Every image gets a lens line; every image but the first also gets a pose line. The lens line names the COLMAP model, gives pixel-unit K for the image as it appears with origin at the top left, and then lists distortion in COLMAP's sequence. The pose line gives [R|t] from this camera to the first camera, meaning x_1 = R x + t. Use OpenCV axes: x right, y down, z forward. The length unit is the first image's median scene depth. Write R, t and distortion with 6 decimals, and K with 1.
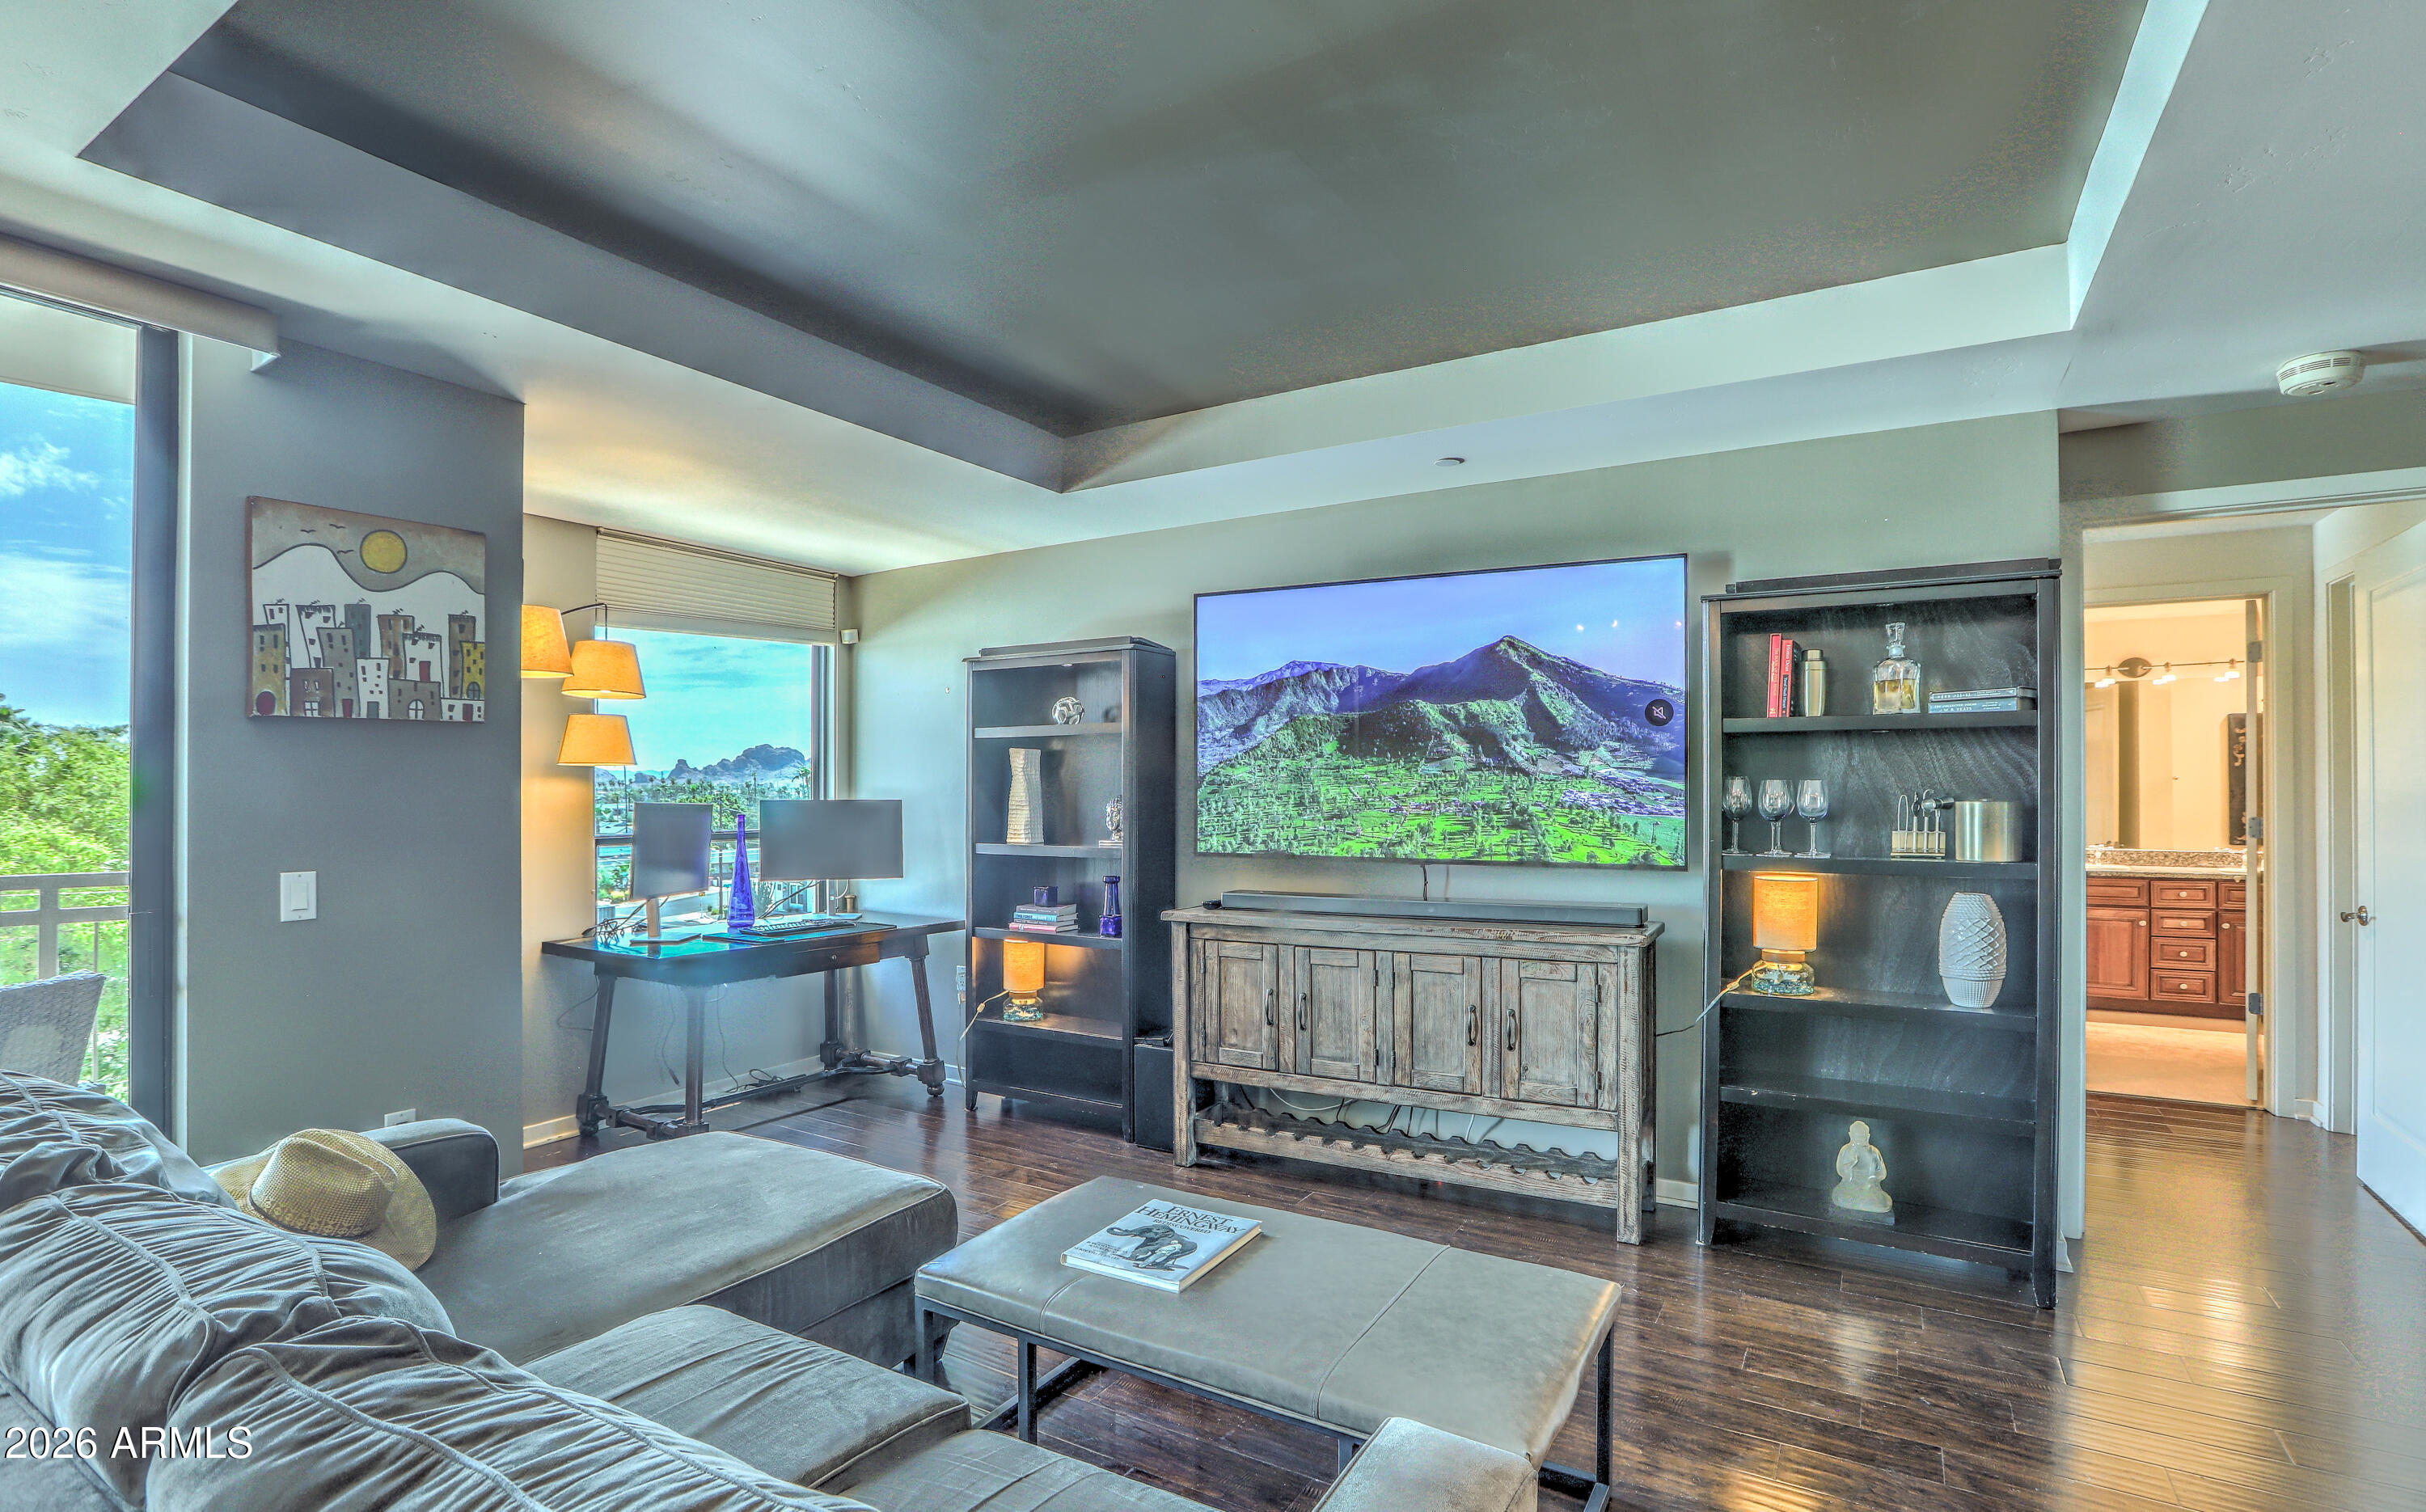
lens RADIAL K [[1129.5, 0, 1269.1], [0, 1129.5, 788.2], [0, 0, 1]] dist [-0.045602, 0.014323]
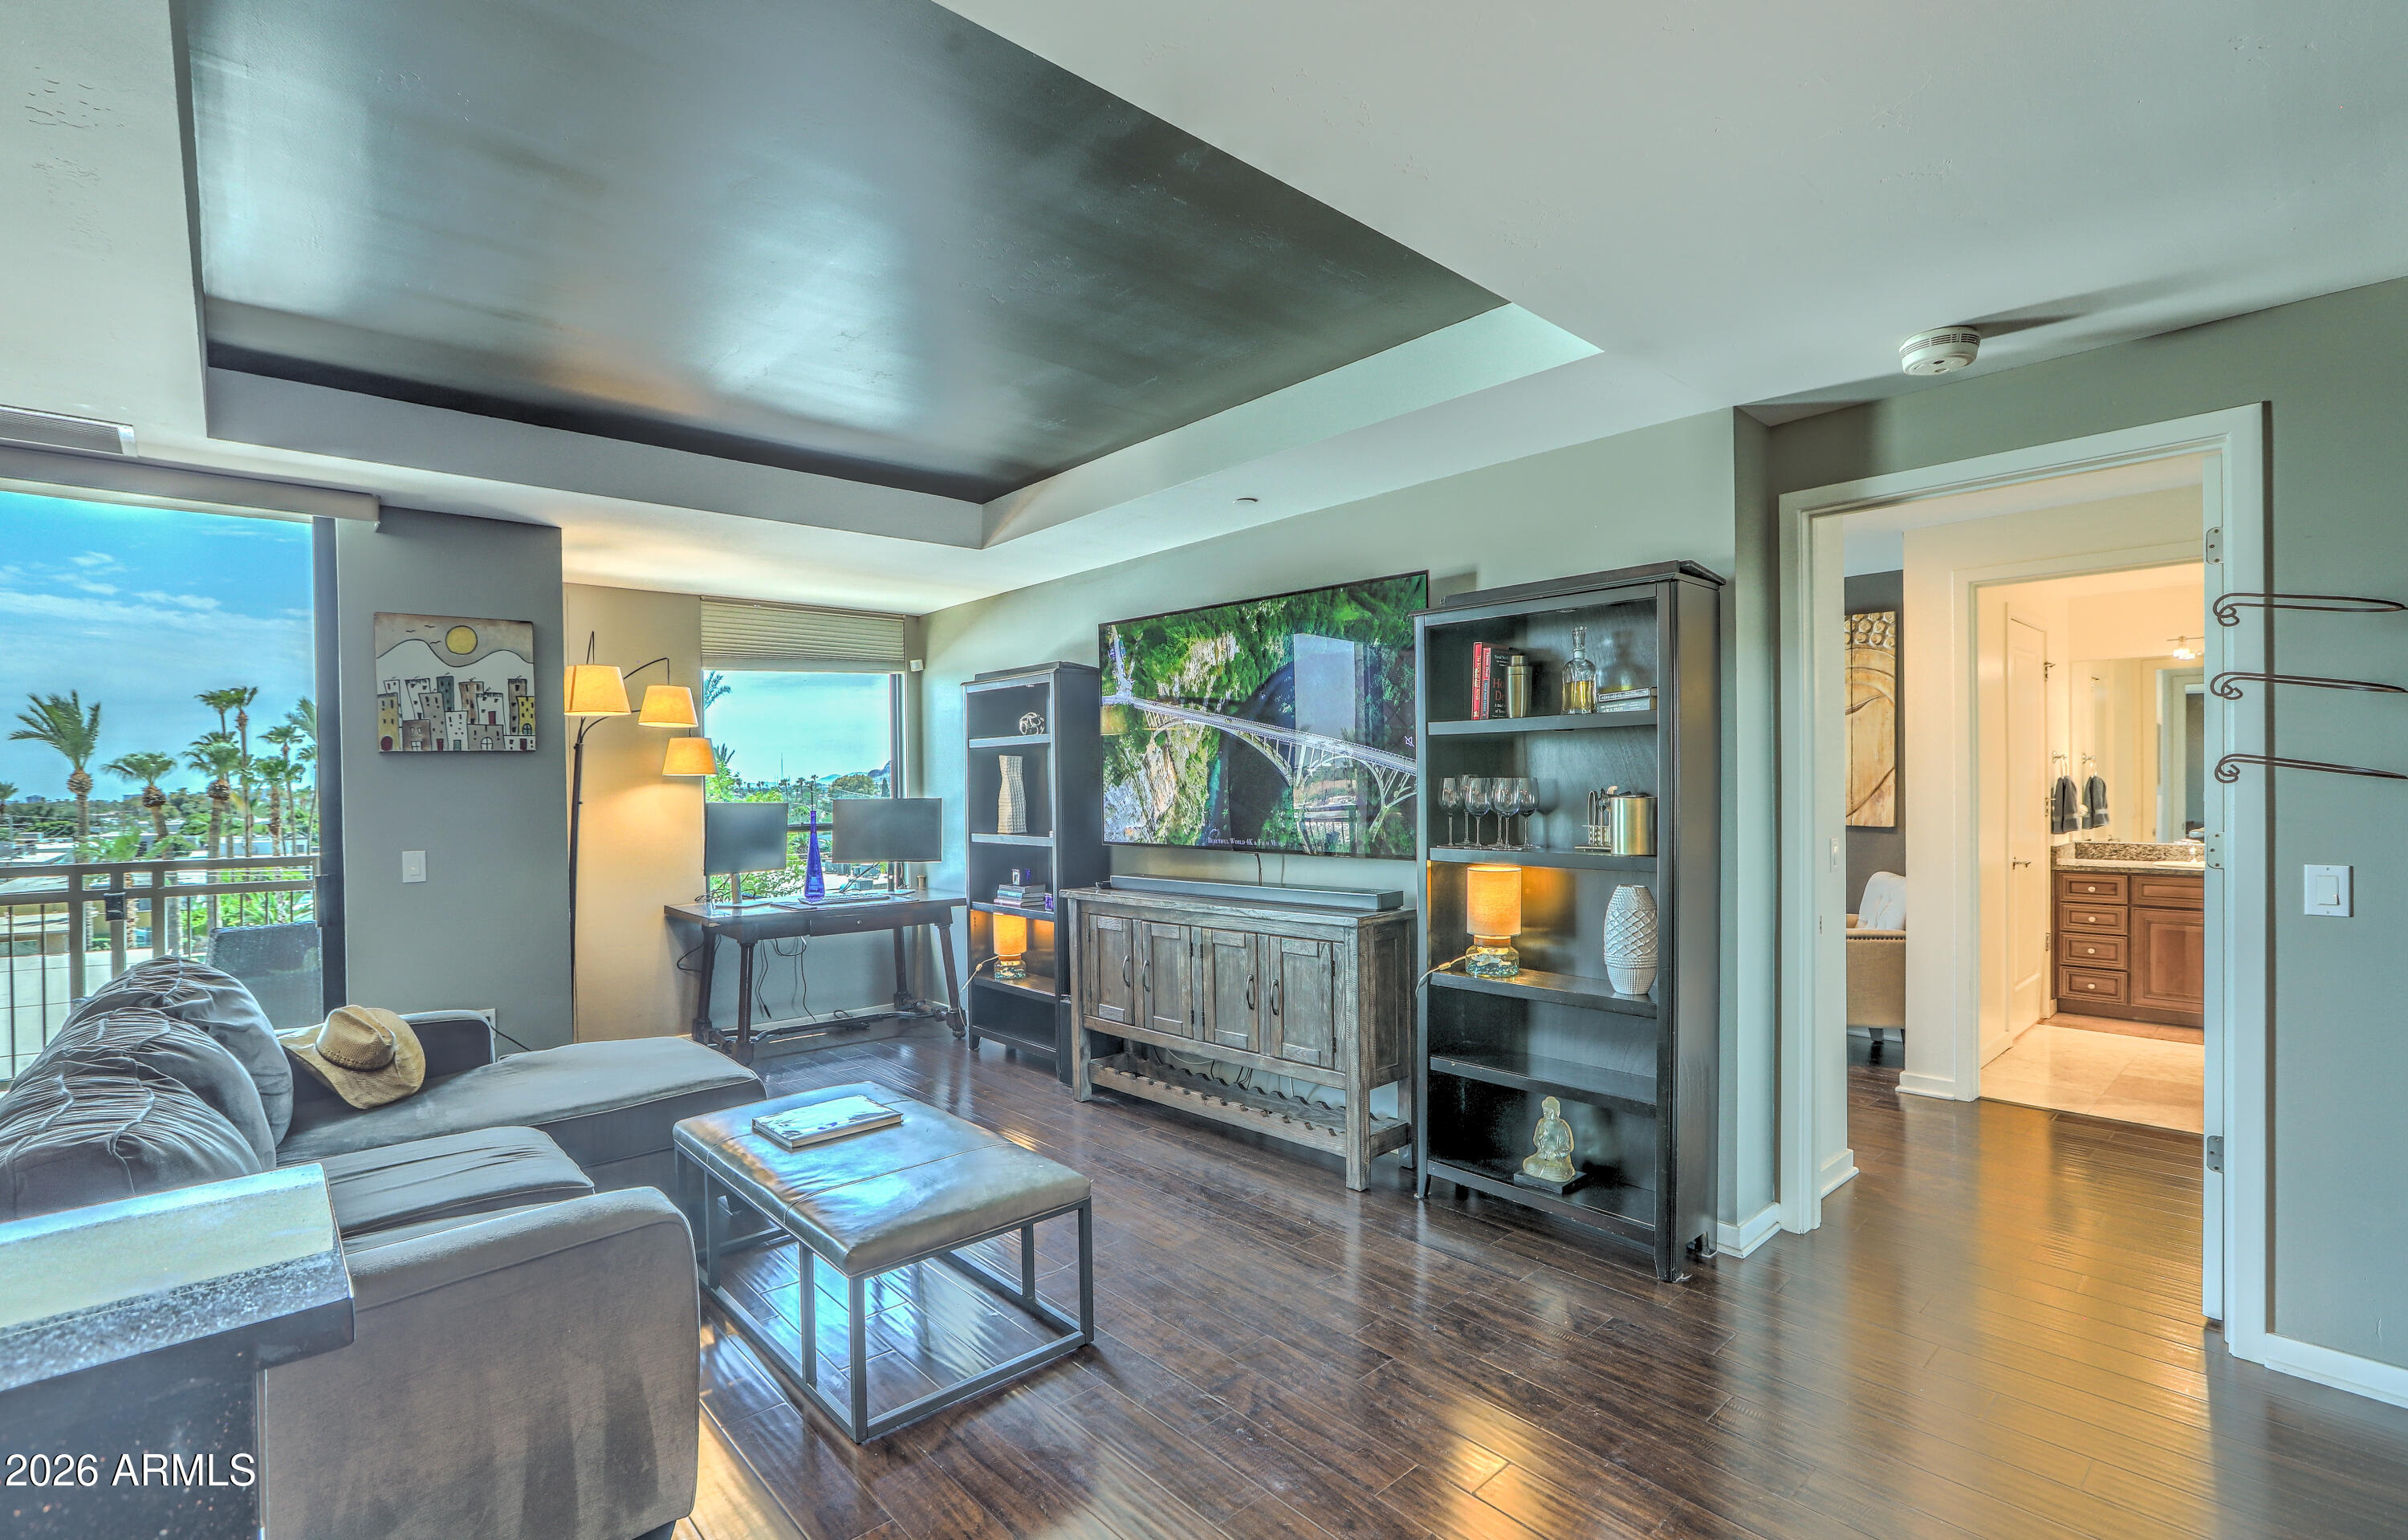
lens RADIAL K [[1122.2, 0, 1242.3], [0, 1122.2, 803.2], [0, 0, 1]] dist [-0.020882, 0.004394]
pose [[0.951430, -0.004717, -0.307830, 0.511945], [0.011240, 0.999748, 0.019422, -0.006275], [0.307661, -0.021938, 0.951243, -0.095097]]
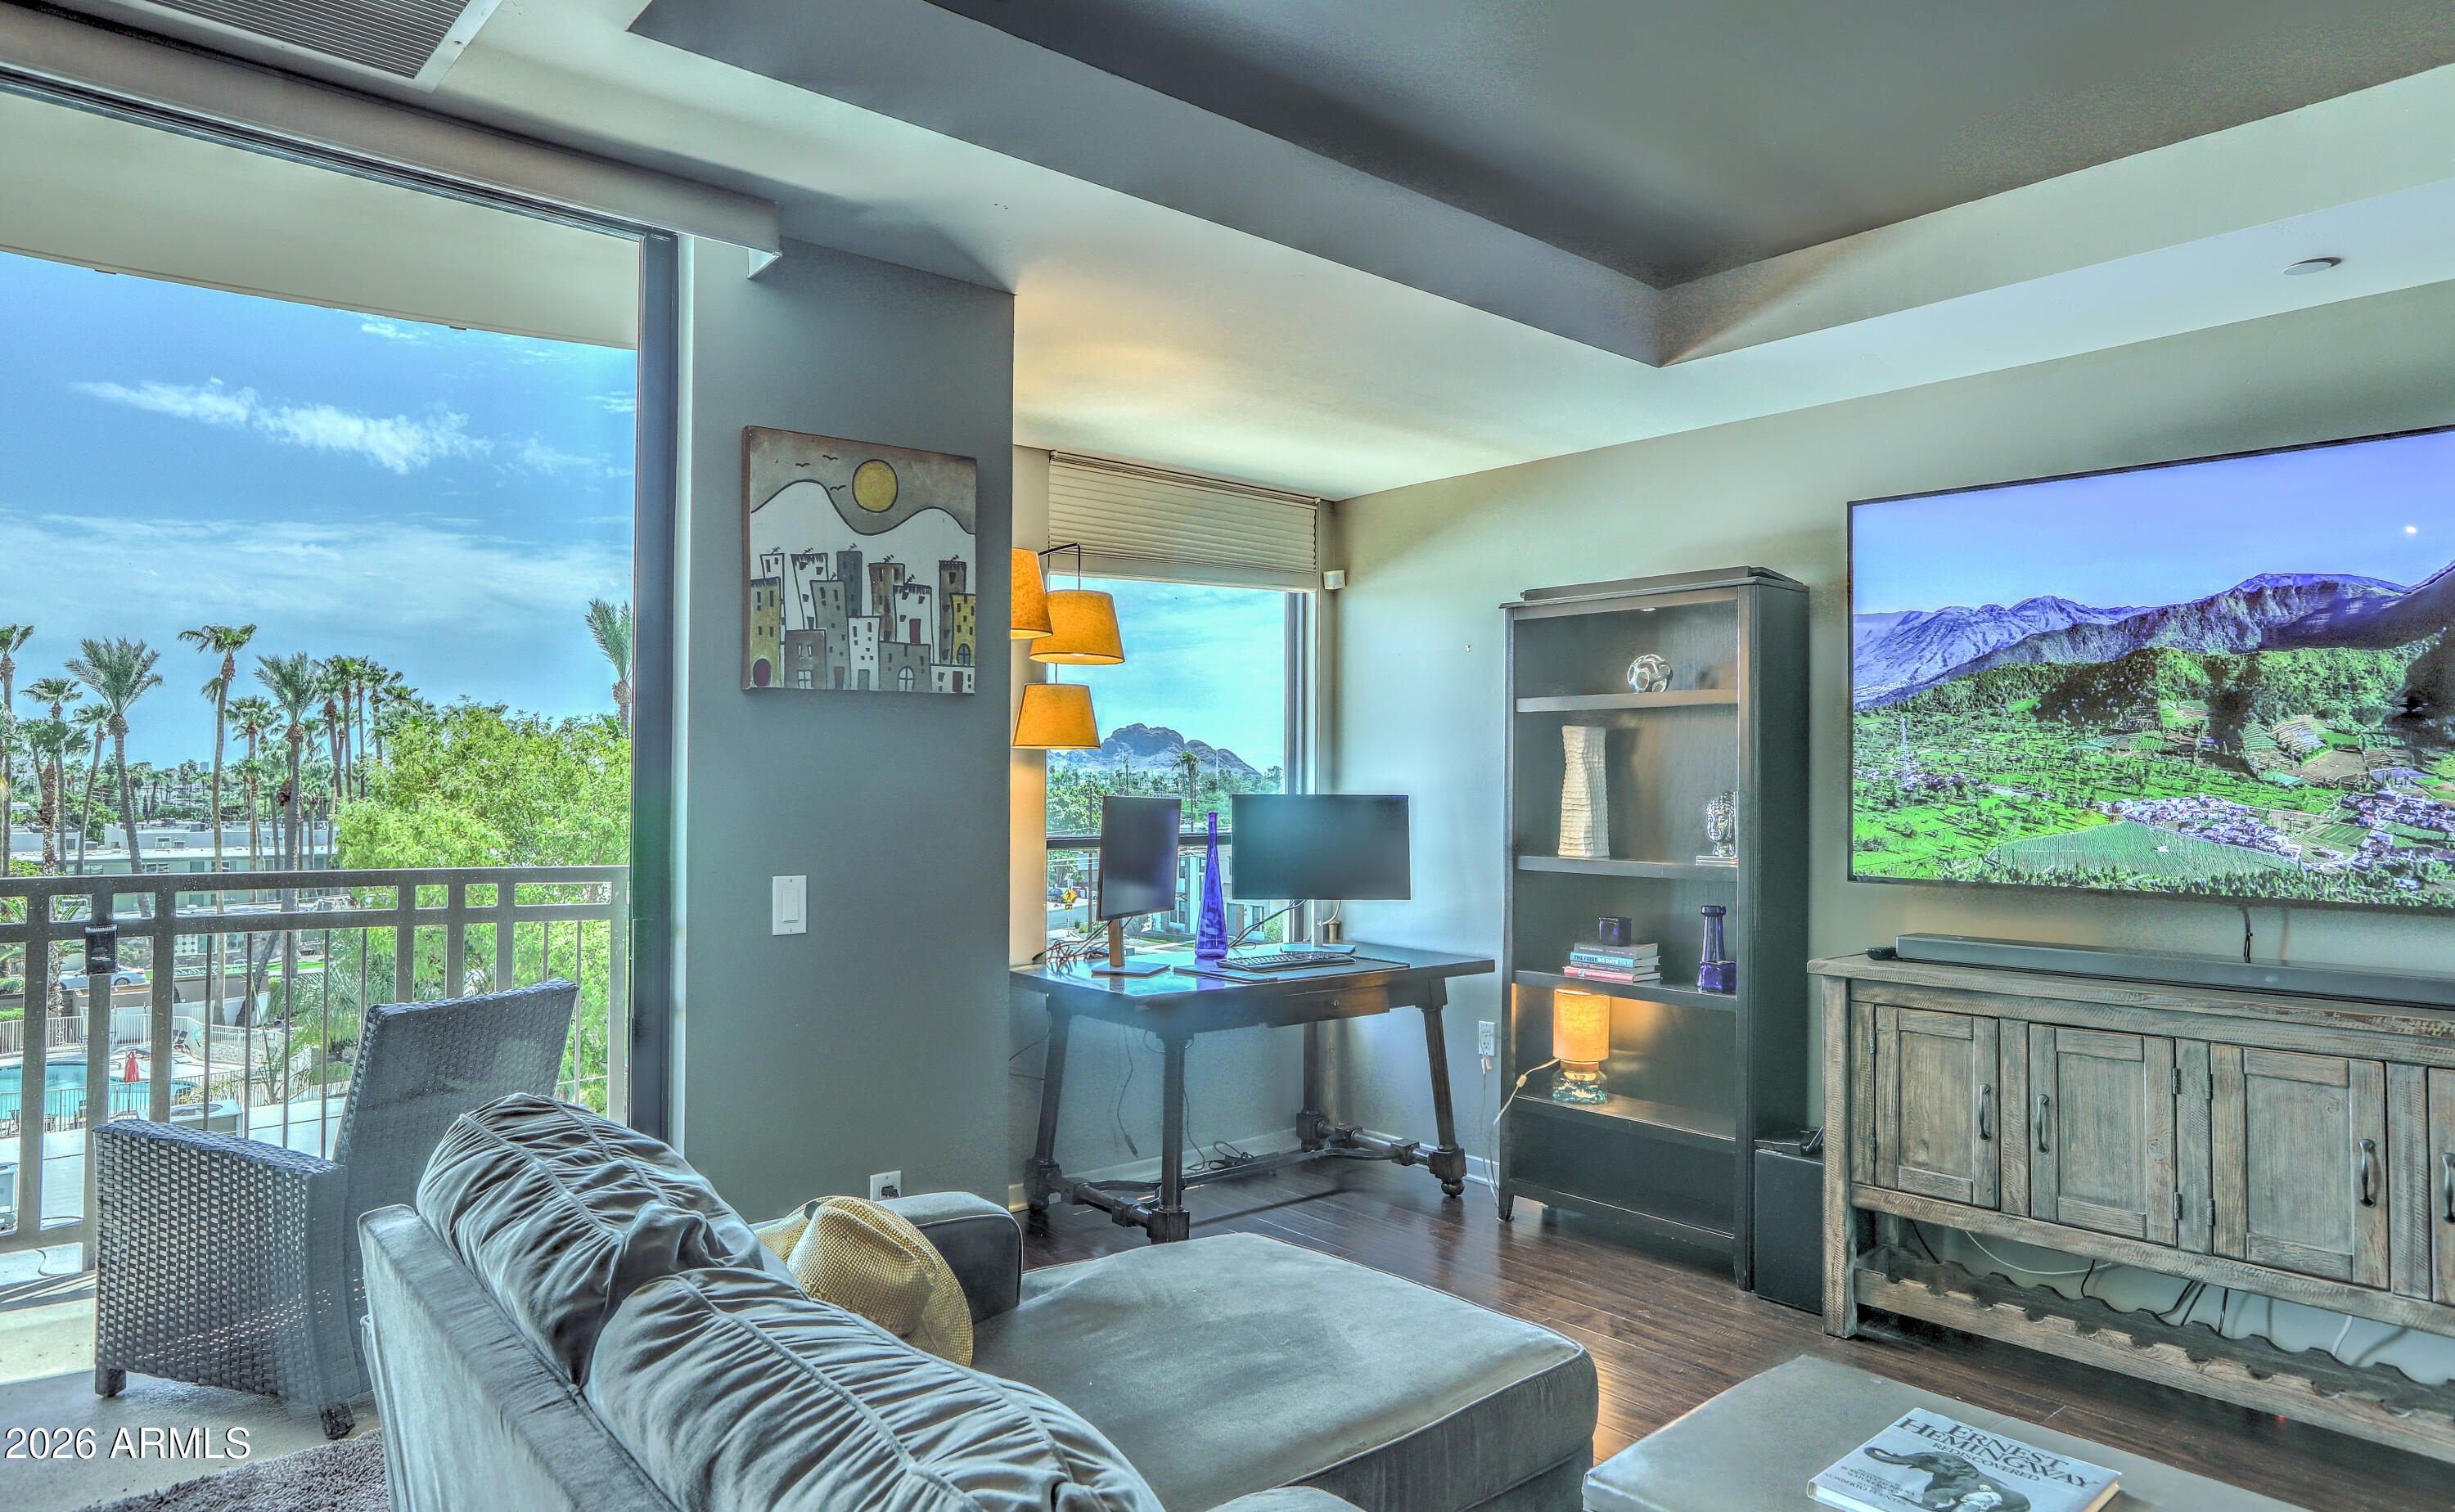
lens RADIAL K [[1502.3, 0, 1277.0], [0, 1502.3, 767.6], [0, 0, 1]] dist [-0.028586, 0.026792]
pose [[0.946129, 0.005469, -0.323743, -0.117710], [-0.008361, 0.999937, -0.007541, 0.000527], [0.323681, 0.009842, 0.946115, 0.031675]]
